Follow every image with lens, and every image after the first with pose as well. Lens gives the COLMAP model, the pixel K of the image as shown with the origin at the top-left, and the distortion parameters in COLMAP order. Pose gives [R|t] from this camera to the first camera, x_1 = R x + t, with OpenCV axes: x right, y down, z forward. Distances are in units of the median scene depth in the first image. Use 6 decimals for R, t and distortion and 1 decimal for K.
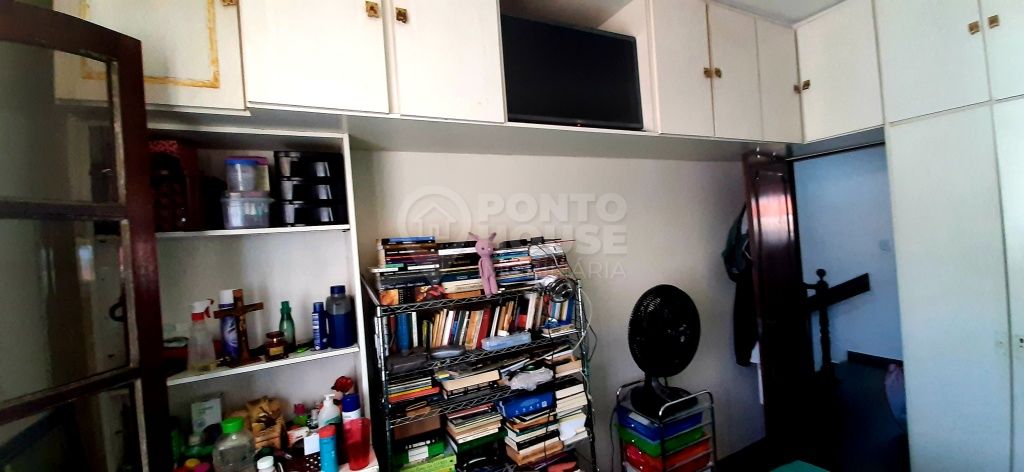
lens RADIAL K [[394.8, 0, 523.8], [0, 394.8, 236.2], [0, 0, 1]] dist [0.018415, -0.018762]
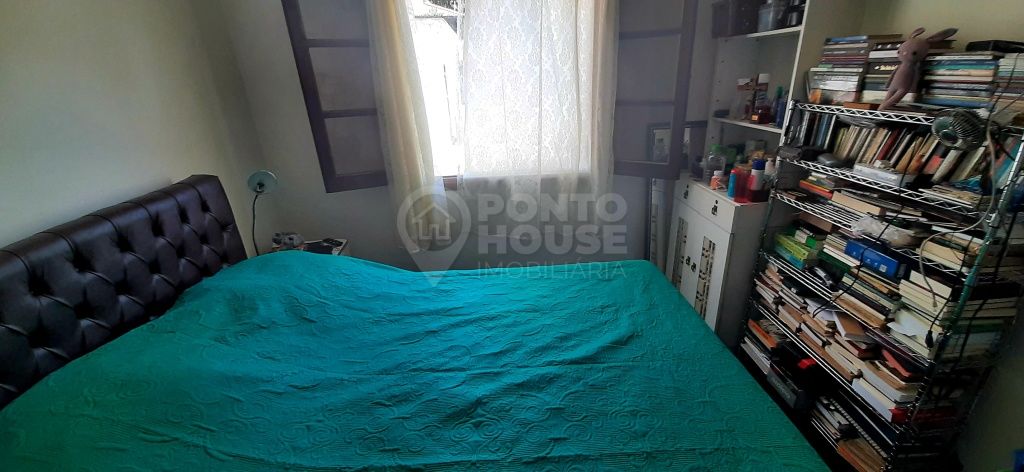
lens RADIAL K [[394.8, 0, 523.8], [0, 394.8, 236.2], [0, 0, 1]] dist [0.018415, -0.018762]
pose [[-0.388857, 0.427305, -0.816212, 0.815812], [0.076601, 0.897864, 0.433558, -0.030126], [0.918108, 0.106069, -0.381873, 0.539143]]
